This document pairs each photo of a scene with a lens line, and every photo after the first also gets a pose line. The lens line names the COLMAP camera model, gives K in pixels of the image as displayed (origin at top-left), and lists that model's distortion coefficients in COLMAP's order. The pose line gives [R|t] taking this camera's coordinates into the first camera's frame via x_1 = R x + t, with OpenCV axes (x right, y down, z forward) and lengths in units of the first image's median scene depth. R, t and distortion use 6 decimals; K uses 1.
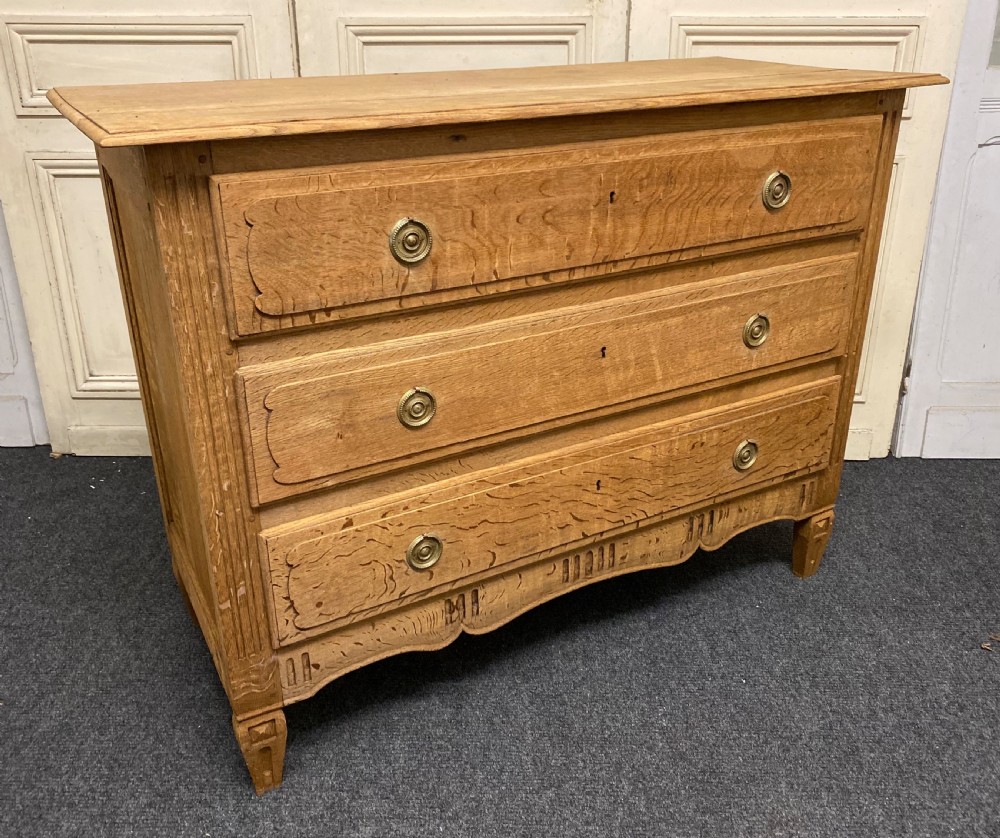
lens RADIAL K [[933.1, 0, 499.7], [0, 933.1, 406.1], [0, 0, 1]] dist [0.021796, 0.000000]
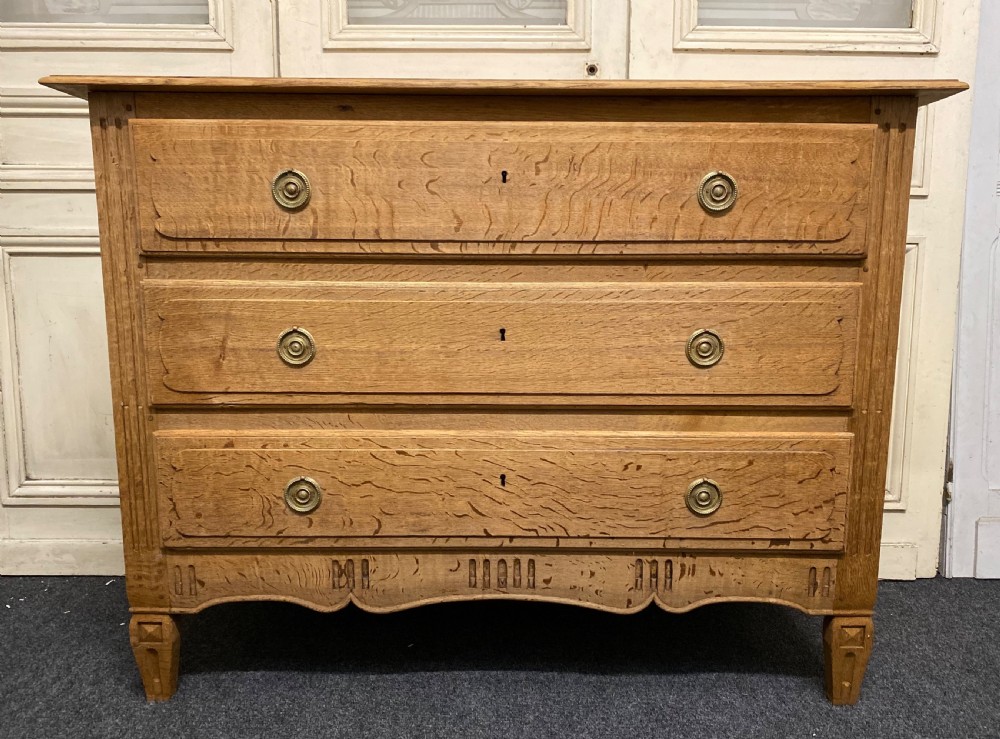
lens RADIAL K [[891.5, 0, 511.6], [0, 891.5, 389.5], [0, 0, 1]] dist [0.020752, 0.000217]
pose [[0.999919, 0.004279, 0.012025, 0.009431], [-0.001222, 0.969887, -0.243552, 0.105918], [-0.012706, 0.243517, 0.969813, 0.183584]]
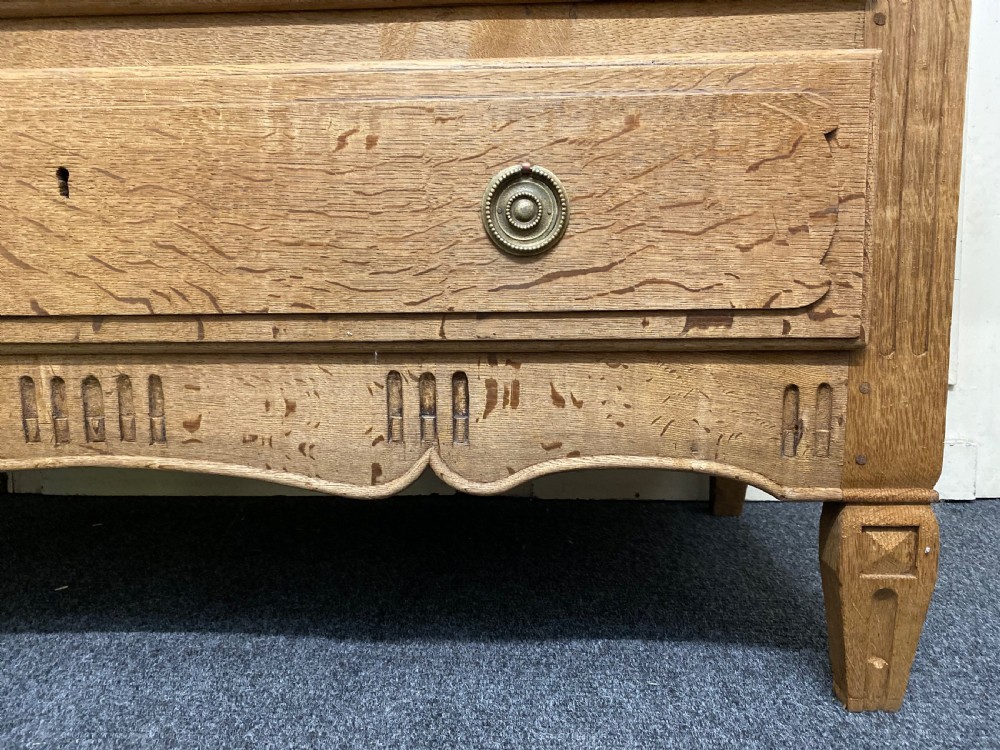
lens RADIAL K [[774.9, 0, 502.6], [0, 774.9, 369.9], [0, 0, 1]] dist [0.016010, 0.003021]
pose [[0.999177, -0.006214, -0.040075, 0.168470], [-0.005971, 0.954878, -0.296937, 0.143880], [0.040112, 0.296932, 0.954056, 0.640345]]
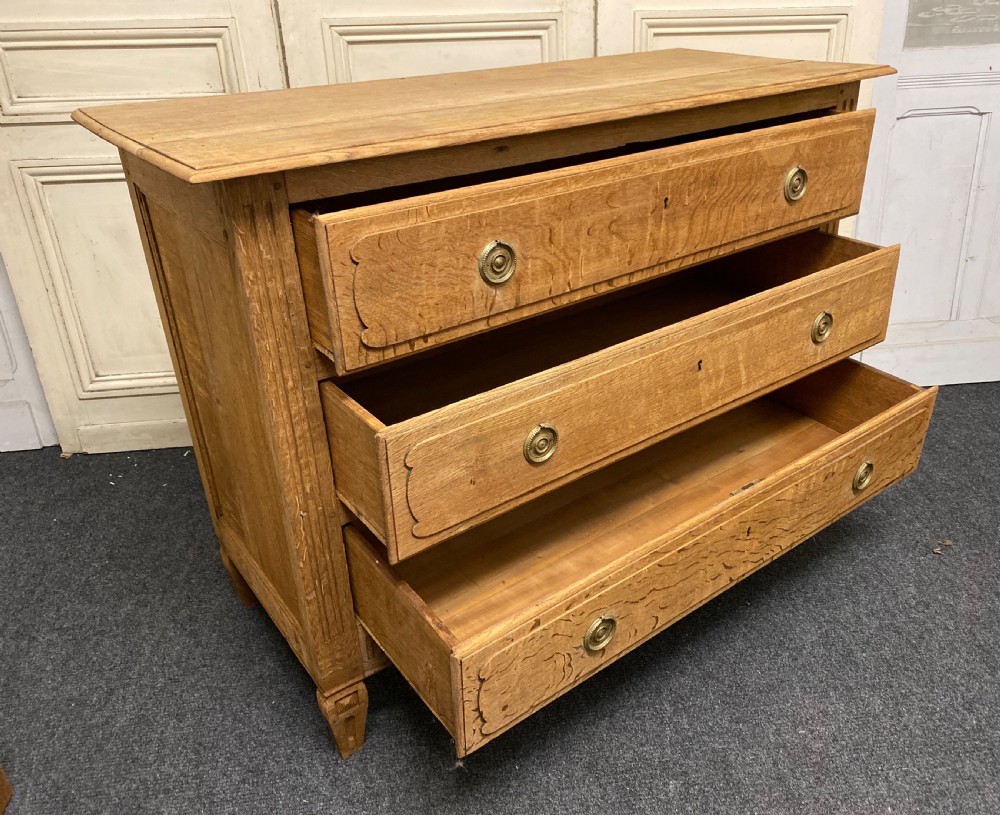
lens RADIAL K [[848.8, 0, 545.3], [0, 848.8, 404.8], [0, 0, 1]] dist [0.024903, -0.004814]
pose [[0.988421, -0.081365, 0.128074, -0.083808], [0.073344, 0.995111, 0.066148, -0.031890], [-0.132830, -0.055989, 0.989556, 0.003881]]
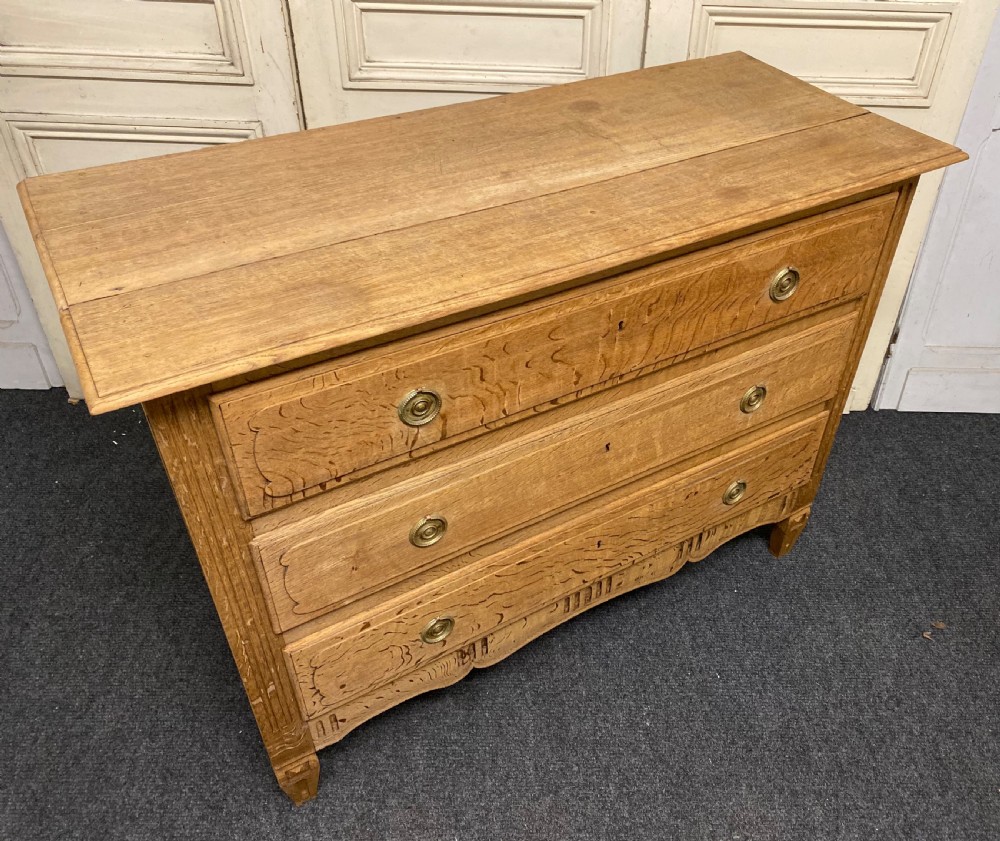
lens RADIAL K [[875.5, 0, 561.3], [0, 875.5, 421.8], [0, 0, 1]] dist [0.031385, -0.013861]
pose [[0.998214, 0.005353, 0.059502, 0.000836], [-0.021767, 0.960104, 0.278794, -0.248952], [-0.055636, -0.279591, 0.958506, 0.048375]]
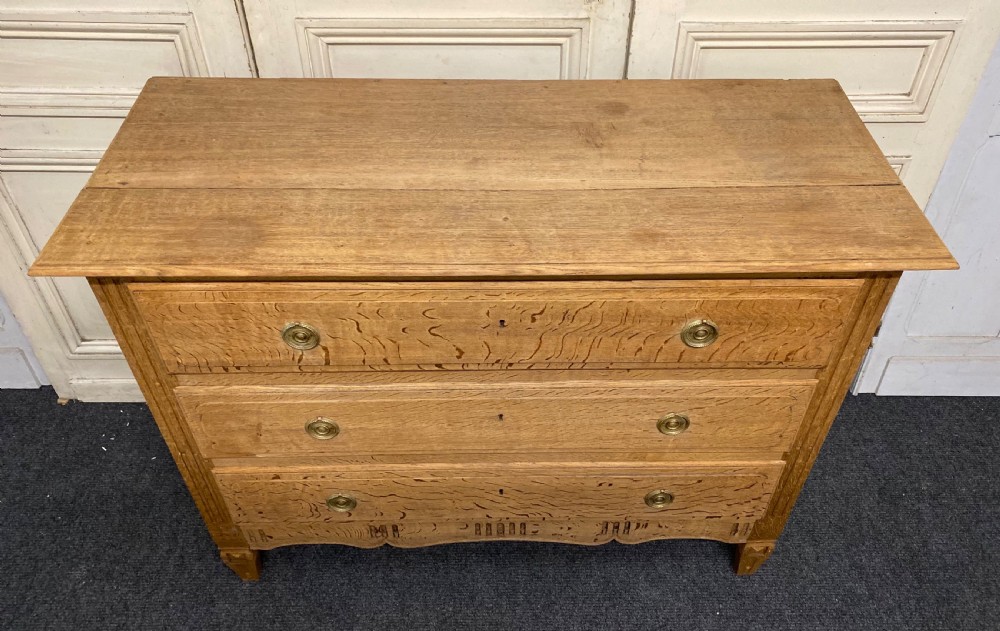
lens RADIAL K [[803.8, 0, 519.9], [0, 803.8, 338.5], [0, 0, 1]] dist [0.032348, -0.021084]
pose [[0.999157, -0.011935, 0.039277, 0.000606], [-0.002908, 0.933819, 0.357733, -0.407810], [-0.040947, -0.357546, 0.932997, 0.194996]]
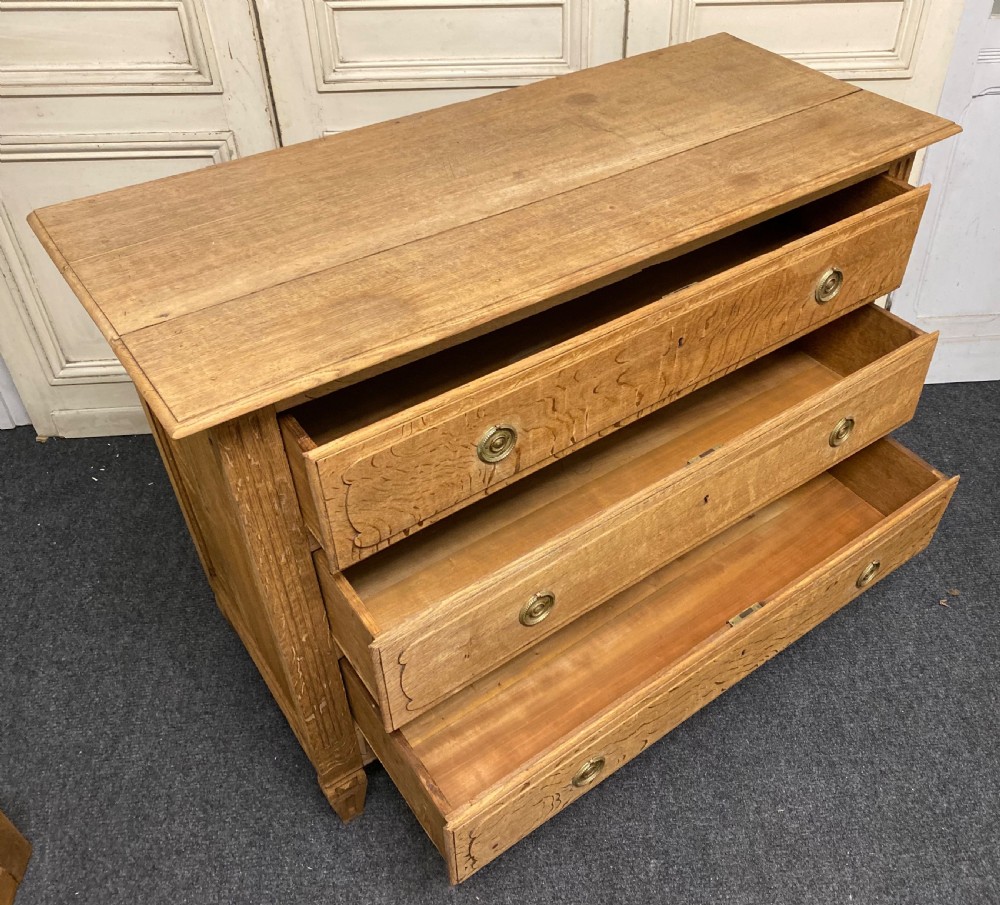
lens RADIAL K [[942.5, 0, 572.1], [0, 942.5, 452.0], [0, 0, 1]] dist [0.024098, 0.000000]
pose [[0.990319, -0.073603, 0.117693, -0.059172], [0.034405, 0.951543, 0.305585, -0.259548], [-0.134482, -0.298577, 0.944863, -0.002495]]
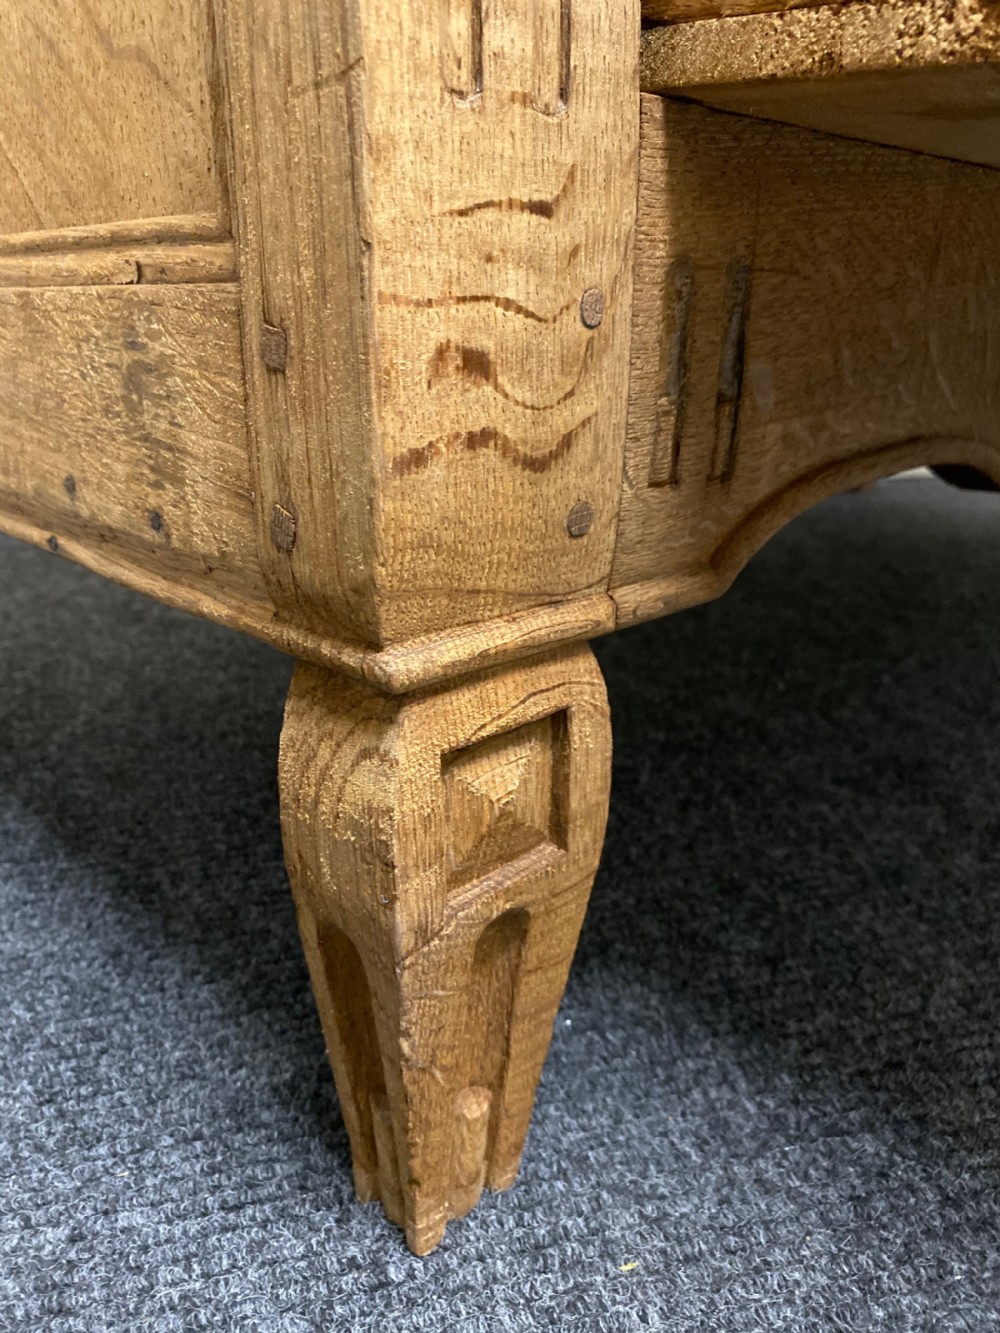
lens RADIAL K [[1032.9, 0, 523.0], [0, 1032.9, 668.2], [0, 0, 1]] dist [0.016010, 0.003021]
pose [[0.956864, -0.075256, 0.280622, -0.200682], [0.104221, 0.990497, -0.089745, 0.231605], [-0.271201, 0.115121, 0.955613, 0.565460]]
